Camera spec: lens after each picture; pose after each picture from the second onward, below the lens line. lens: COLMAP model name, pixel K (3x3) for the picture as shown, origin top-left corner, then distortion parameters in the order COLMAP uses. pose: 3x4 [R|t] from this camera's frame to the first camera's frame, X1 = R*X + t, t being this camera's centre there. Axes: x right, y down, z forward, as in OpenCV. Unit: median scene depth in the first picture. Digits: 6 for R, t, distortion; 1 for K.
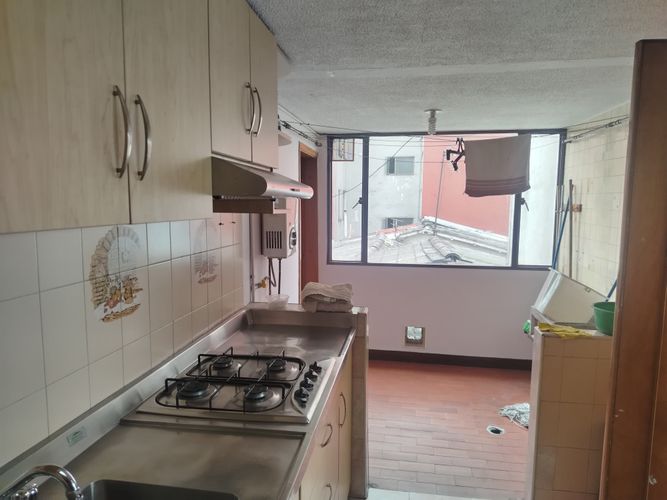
lens RADIAL K [[460.2, 0, 333.5], [0, 460.2, 250.0], [0, 0, 1]] dist [0.052794, -0.002235]
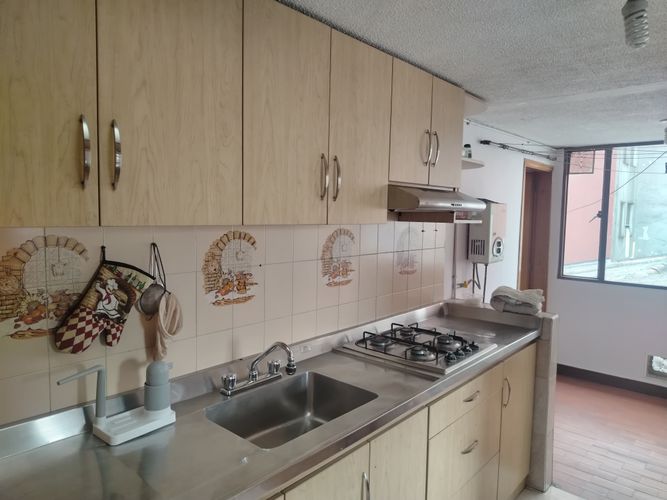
lens RADIAL K [[460.2, 0, 333.5], [0, 460.2, 250.0], [0, 0, 1]] dist [0.052794, -0.002235]
pose [[0.844526, 0.055497, -0.532632, 0.249207], [-0.070005, 0.997522, -0.007063, 0.024986], [0.530920, 0.043252, 0.846318, -0.237290]]
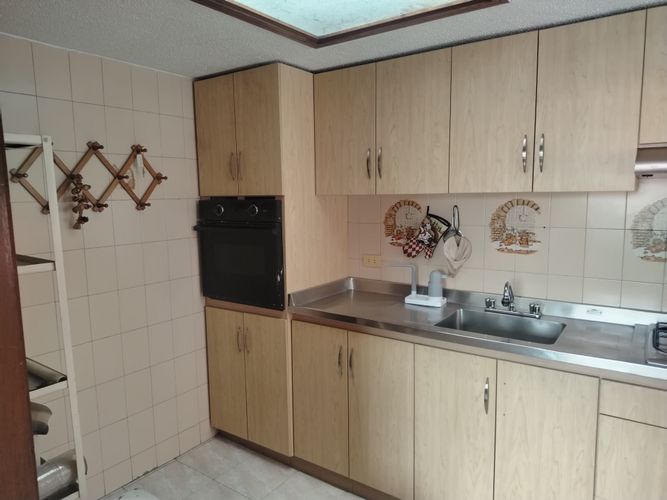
lens RADIAL K [[464.0, 0, 333.5], [0, 464.0, 250.0], [0, 0, 1]] dist [-0.004464, -0.002596]
pose [[-0.441239, 0.112105, -0.890360, 0.882299], [-0.076596, 0.983841, 0.161833, -0.030325], [0.894115, 0.139605, -0.425522, 0.489475]]
